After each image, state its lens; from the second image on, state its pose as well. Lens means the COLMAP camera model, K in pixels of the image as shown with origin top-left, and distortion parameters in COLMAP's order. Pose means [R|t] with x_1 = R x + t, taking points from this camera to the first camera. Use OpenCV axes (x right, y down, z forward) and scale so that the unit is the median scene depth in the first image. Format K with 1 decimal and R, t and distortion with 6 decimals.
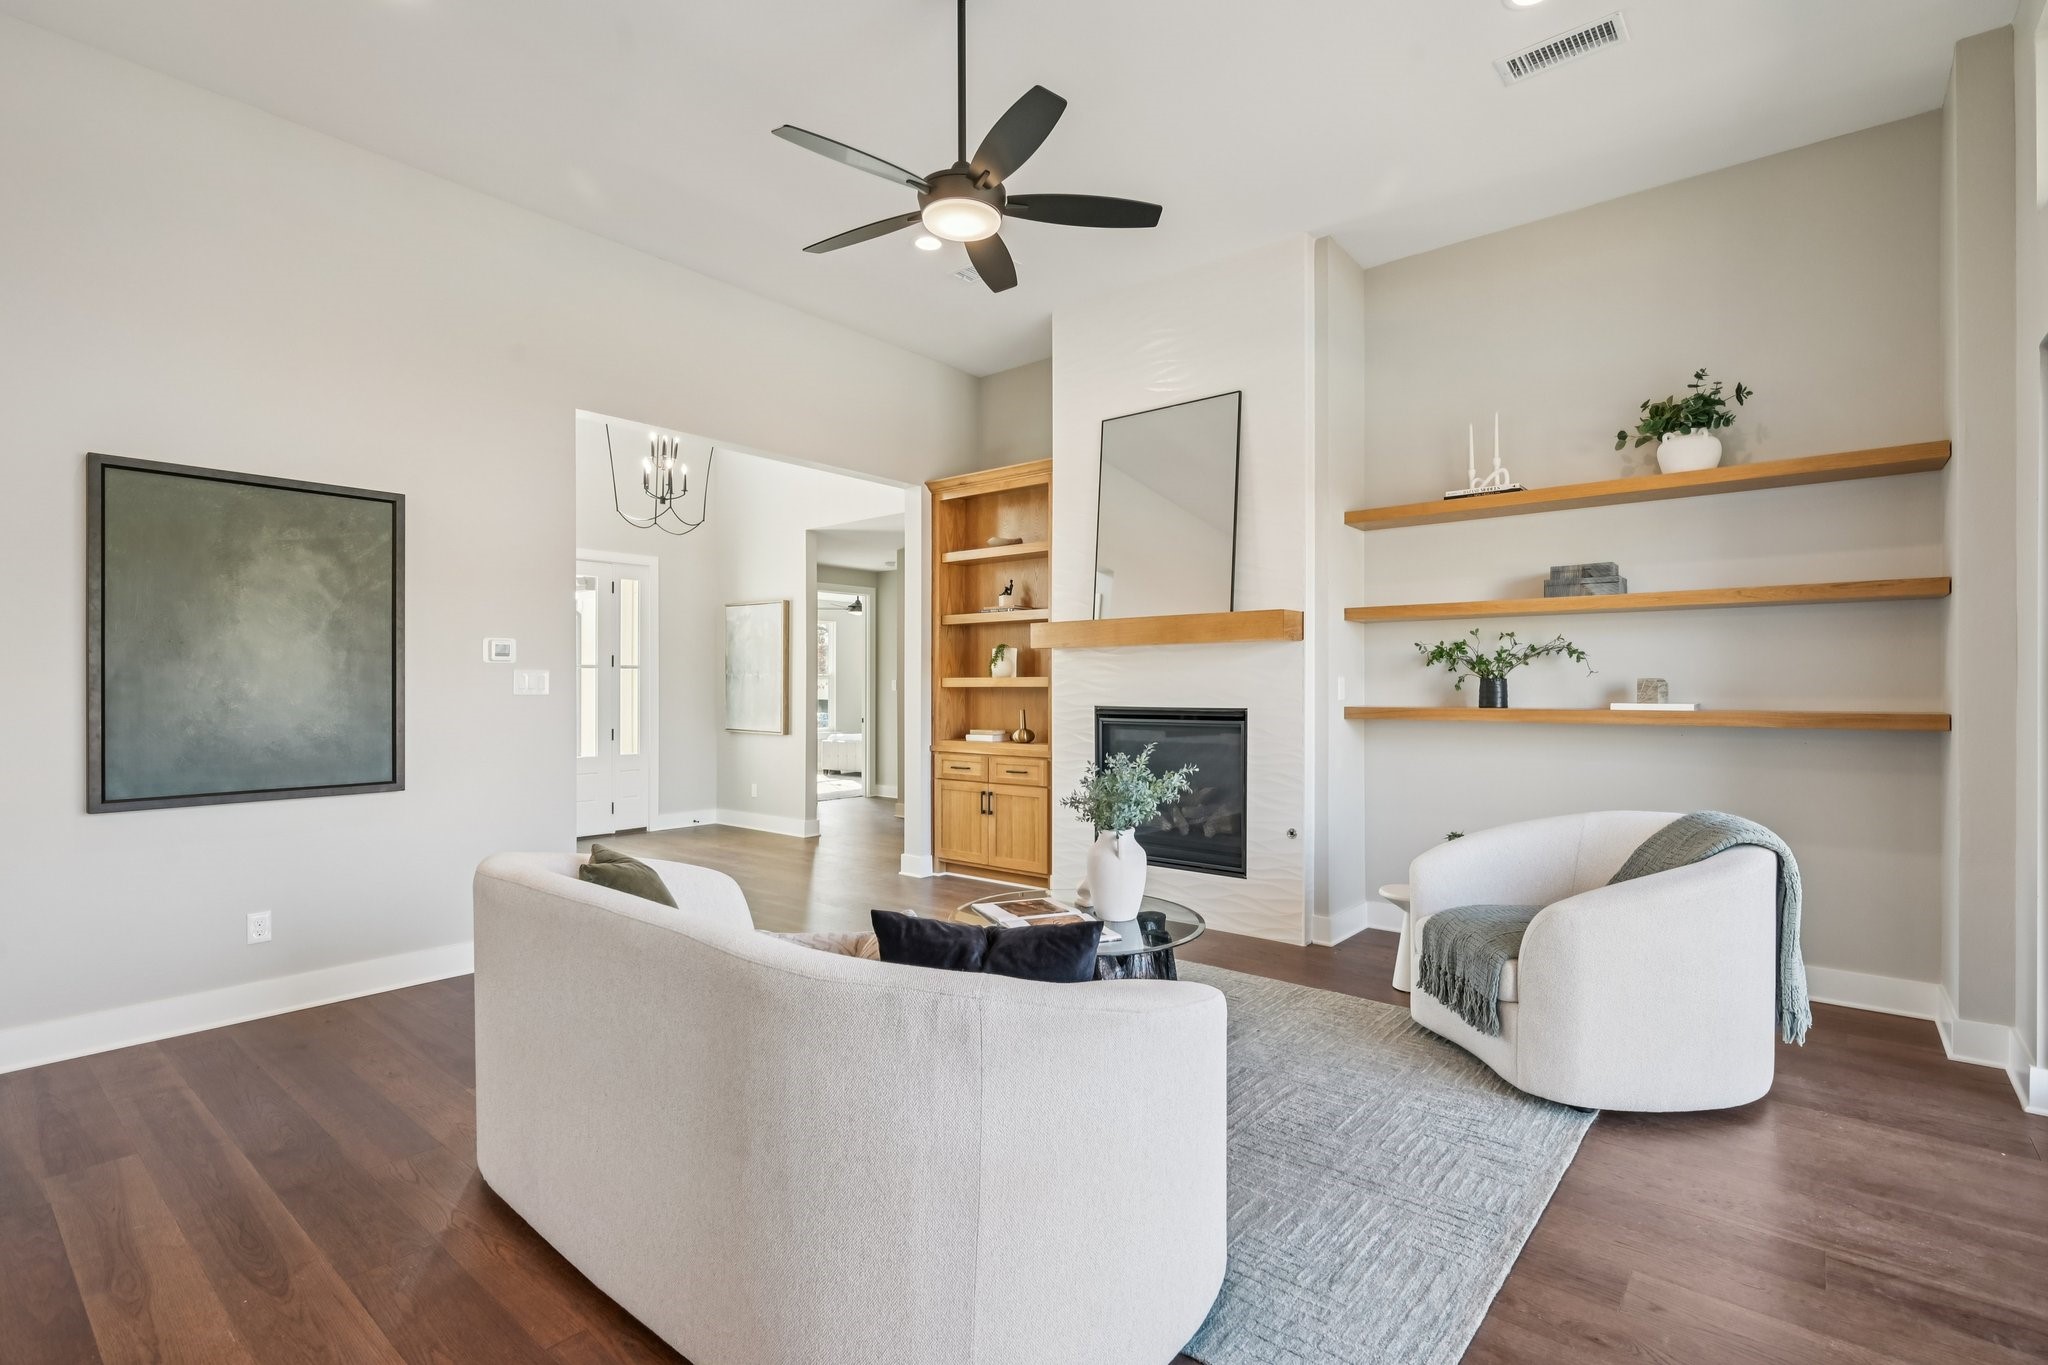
lens RADIAL K [[941.0, 0, 1025.2], [0, 941.0, 687.7], [0, 0, 1]] dist [-0.003483, 0.000045]
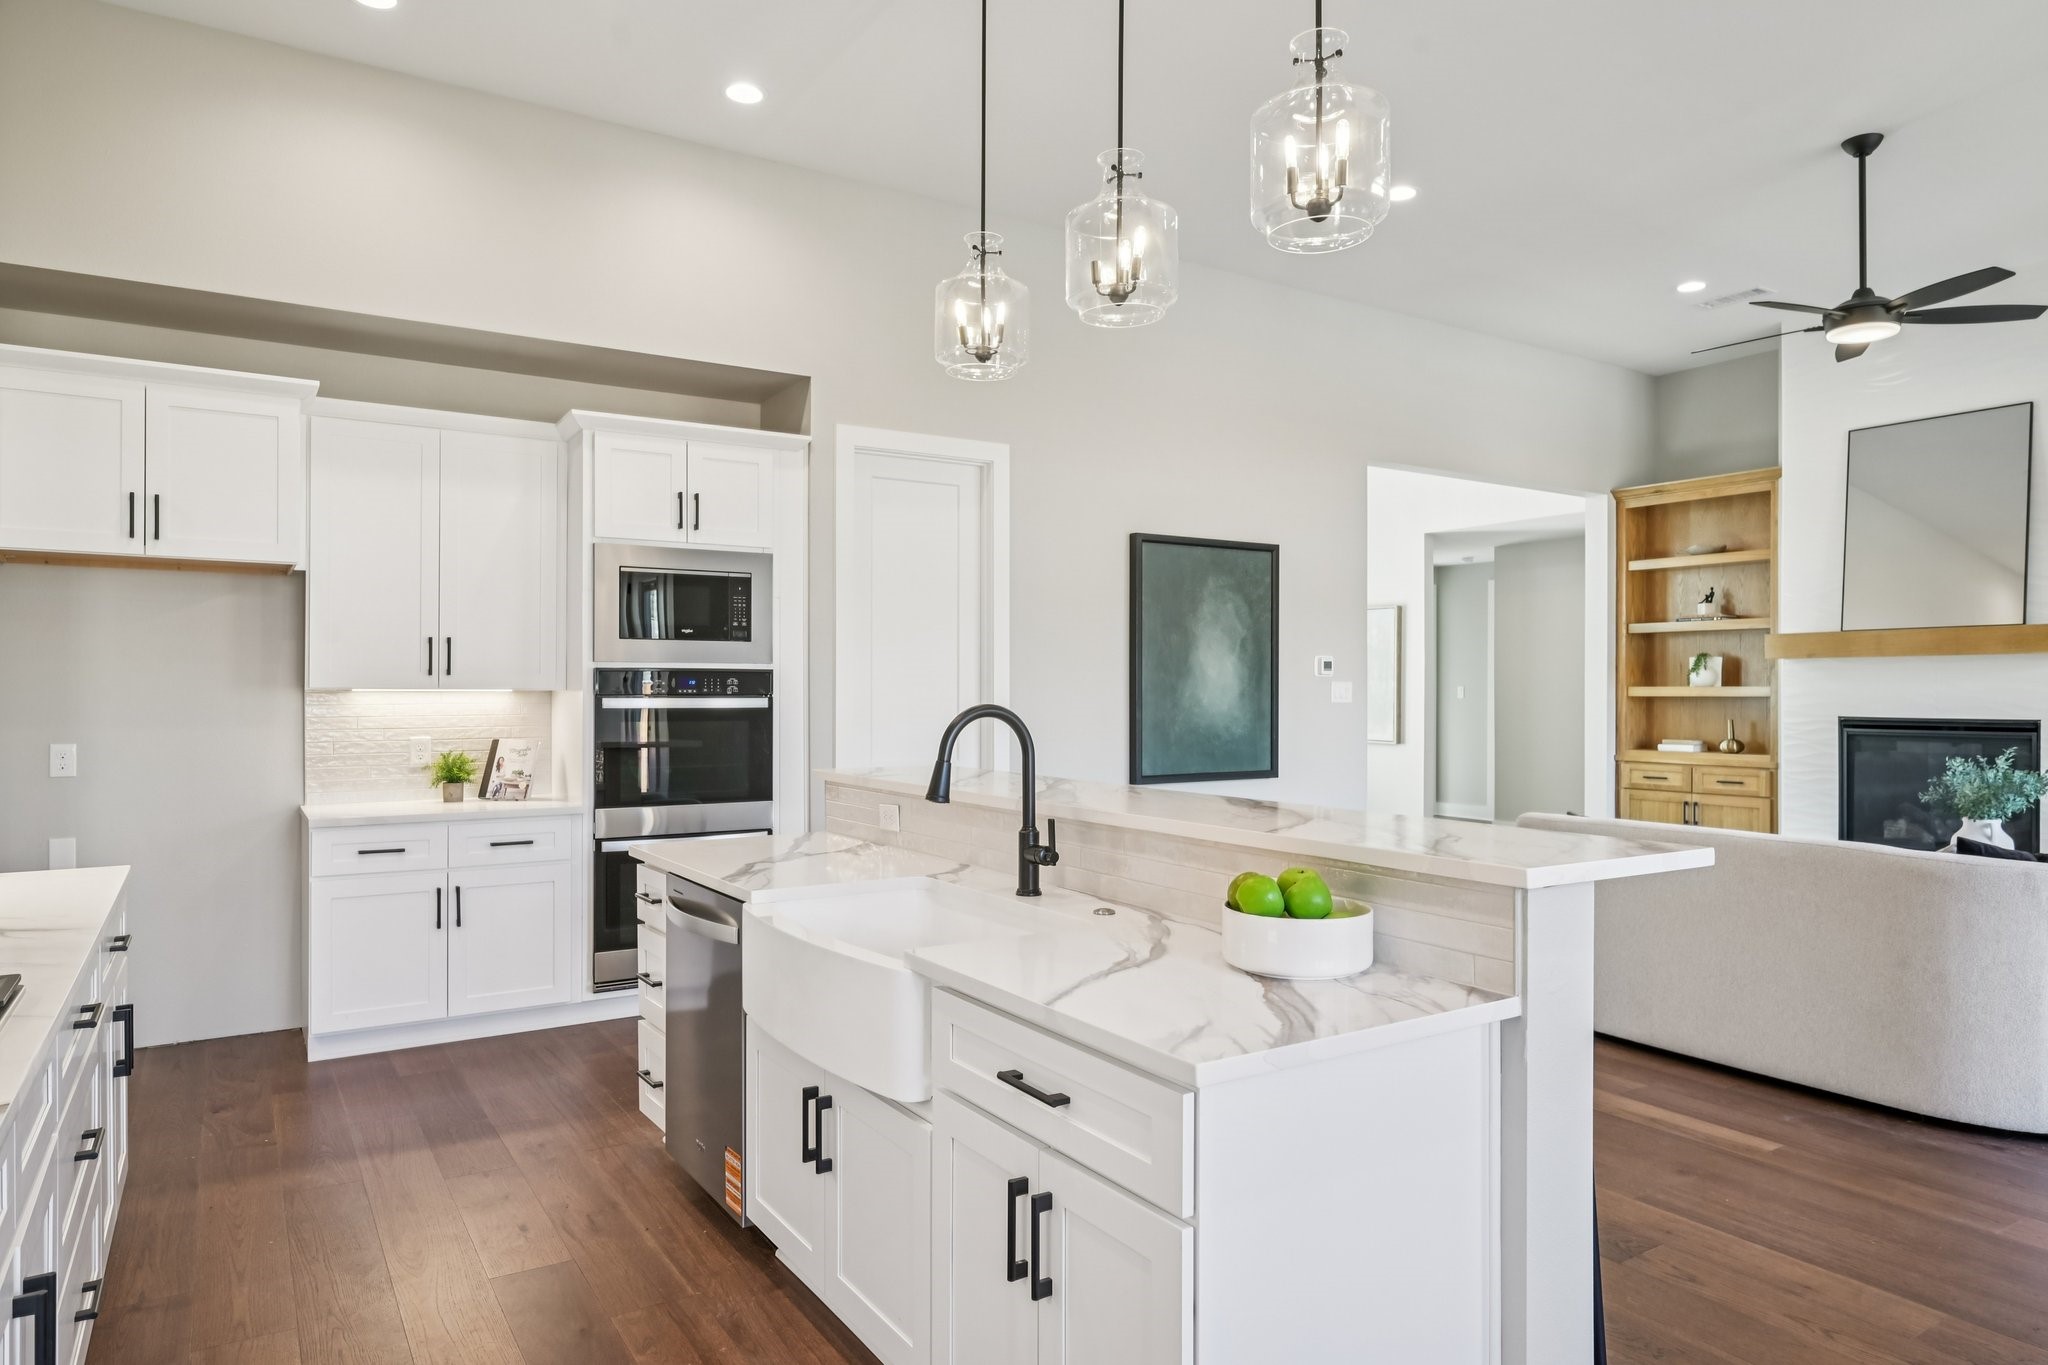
lens RADIAL K [[1263.2, 0, 1024.1], [0, 1263.2, 683.9], [0, 0, 1]] dist [0.007283, 0.001322]
pose [[0.957433, 0.000740, -0.288653, -0.326909], [-0.002633, 0.999978, -0.006168, -0.003997], [0.288642, 0.006665, 0.957414, -0.482702]]
